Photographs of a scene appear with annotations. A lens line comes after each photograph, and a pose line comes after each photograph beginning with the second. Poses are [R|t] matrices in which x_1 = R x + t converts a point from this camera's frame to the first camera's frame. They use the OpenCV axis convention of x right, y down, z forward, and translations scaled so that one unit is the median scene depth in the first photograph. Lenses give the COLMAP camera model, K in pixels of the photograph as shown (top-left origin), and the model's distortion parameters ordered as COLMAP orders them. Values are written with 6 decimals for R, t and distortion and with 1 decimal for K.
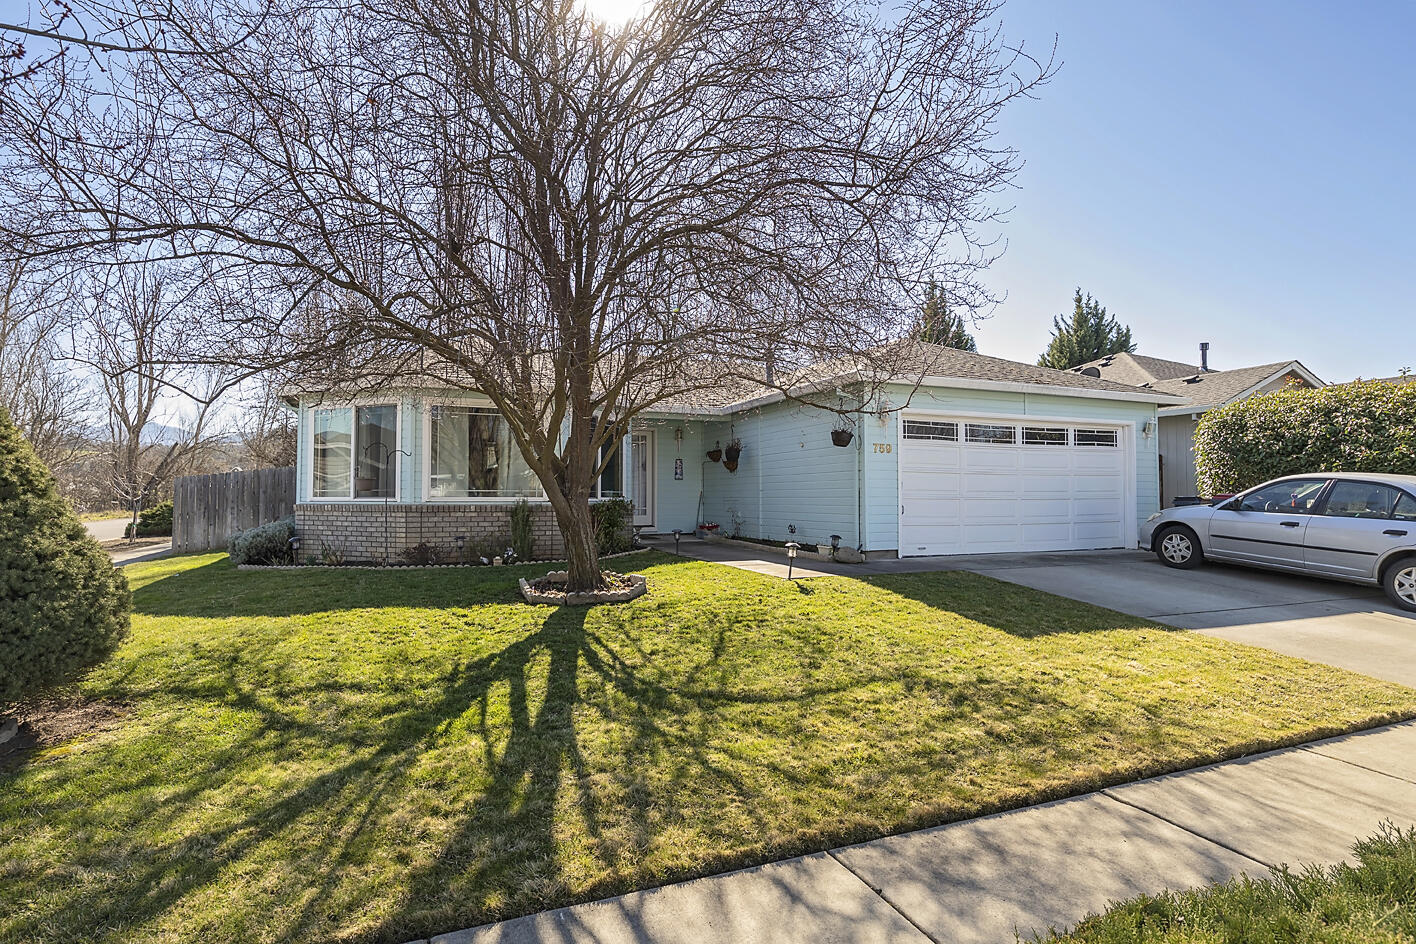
lens RADIAL K [[747.1, 0, 692.4], [0, 747.1, 465.2], [0, 0, 1]] dist [-0.010924, 0.001979]
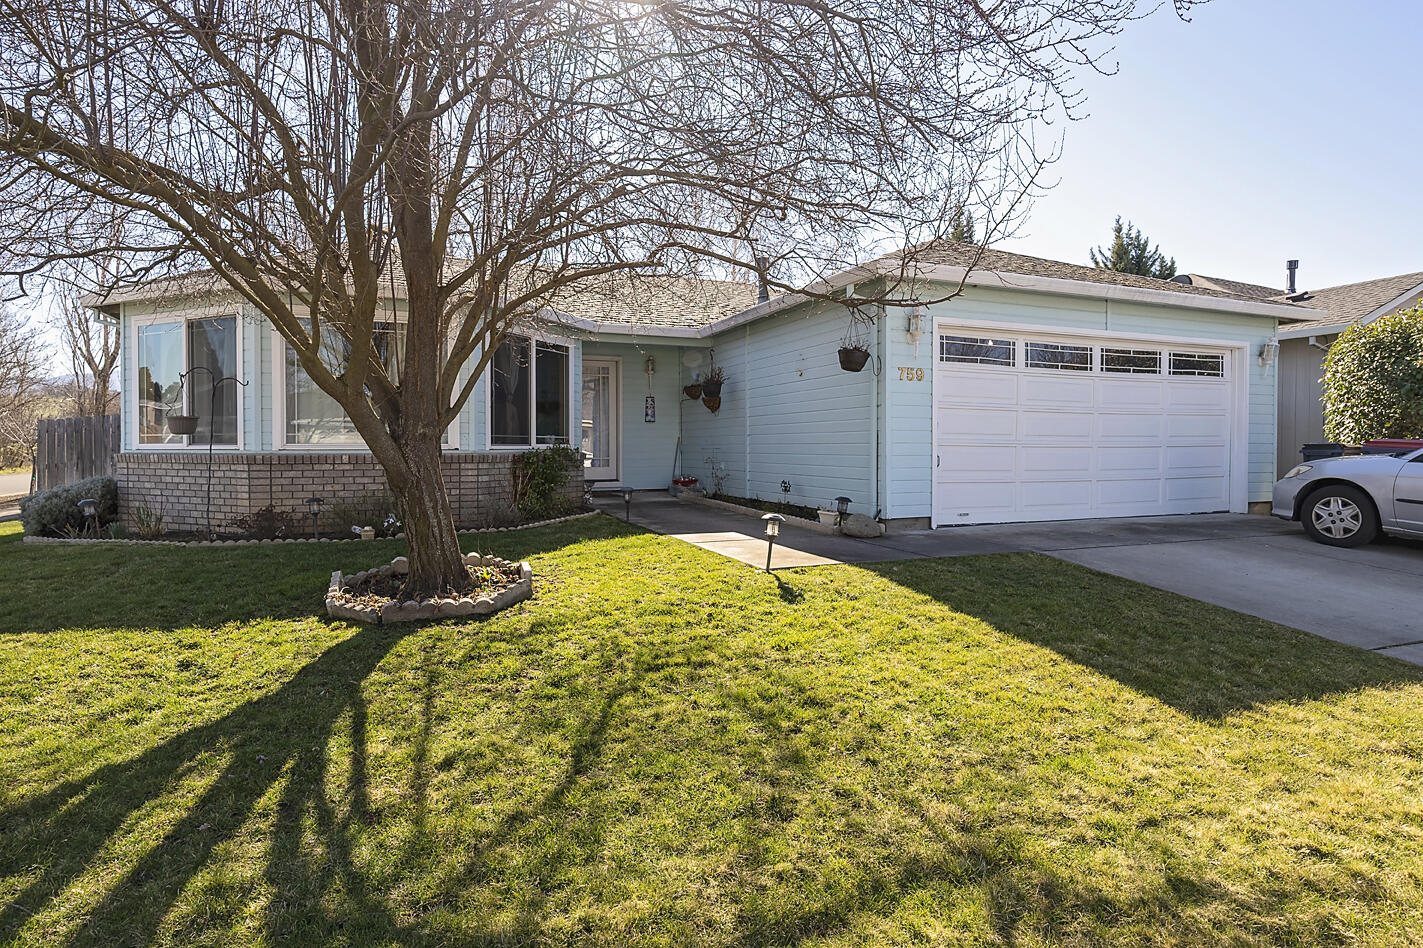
lens RADIAL K [[756.1, 0, 693.9], [0, 756.1, 449.4], [0, 0, 1]] dist [-0.014773, 0.001452]
pose [[0.999883, 0.000104, -0.015327, 0.058758], [0.000619, 0.998887, 0.047159, 0.014127], [0.015315, -0.047163, 0.998770, 0.274460]]
